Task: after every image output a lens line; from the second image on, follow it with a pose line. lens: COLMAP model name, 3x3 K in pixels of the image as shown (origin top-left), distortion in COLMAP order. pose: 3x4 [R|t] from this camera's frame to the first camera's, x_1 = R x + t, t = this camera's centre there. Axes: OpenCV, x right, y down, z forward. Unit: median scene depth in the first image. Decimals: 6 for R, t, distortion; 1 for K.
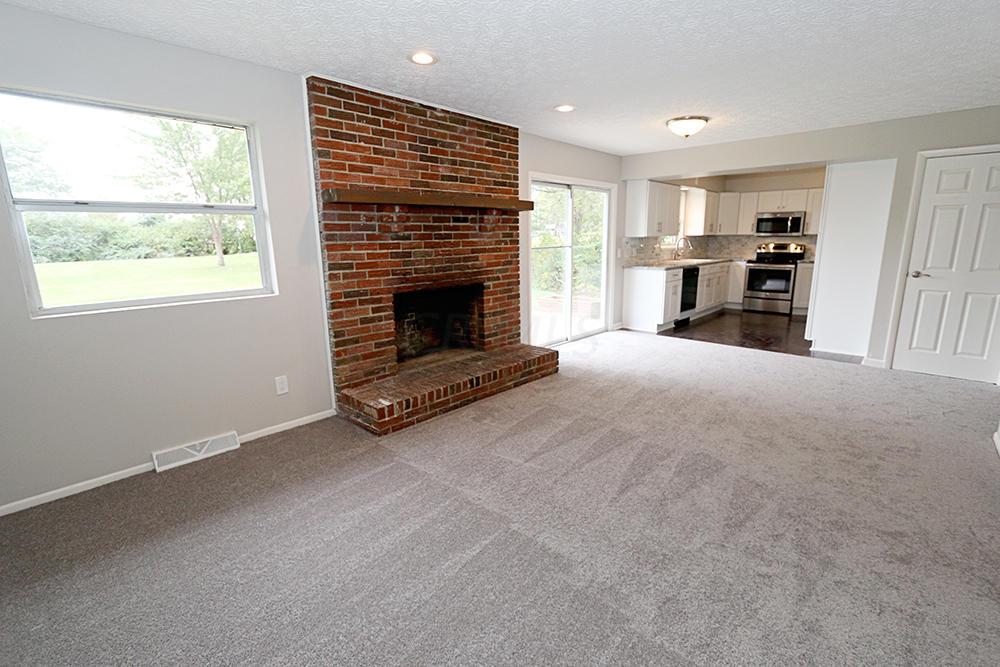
lens RADIAL K [[454.6, 0, 501.2], [0, 454.6, 333.5], [0, 0, 1]] dist [-0.019892, 0.000256]
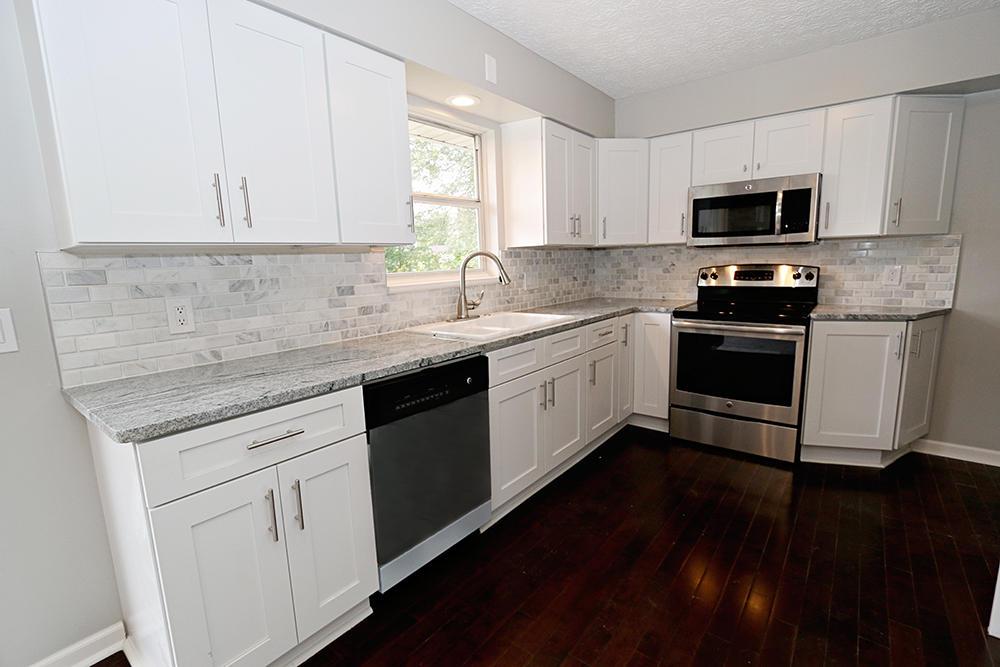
lens RADIAL K [[454.6, 0, 498.1], [0, 454.6, 332.3], [0, 0, 1]] dist [-0.019892, 0.000256]
pose [[0.996758, -0.026819, 0.075860, 0.377234], [0.031238, 0.997846, -0.057686, -0.128778], [-0.074150, 0.059868, 0.995448, 0.648071]]
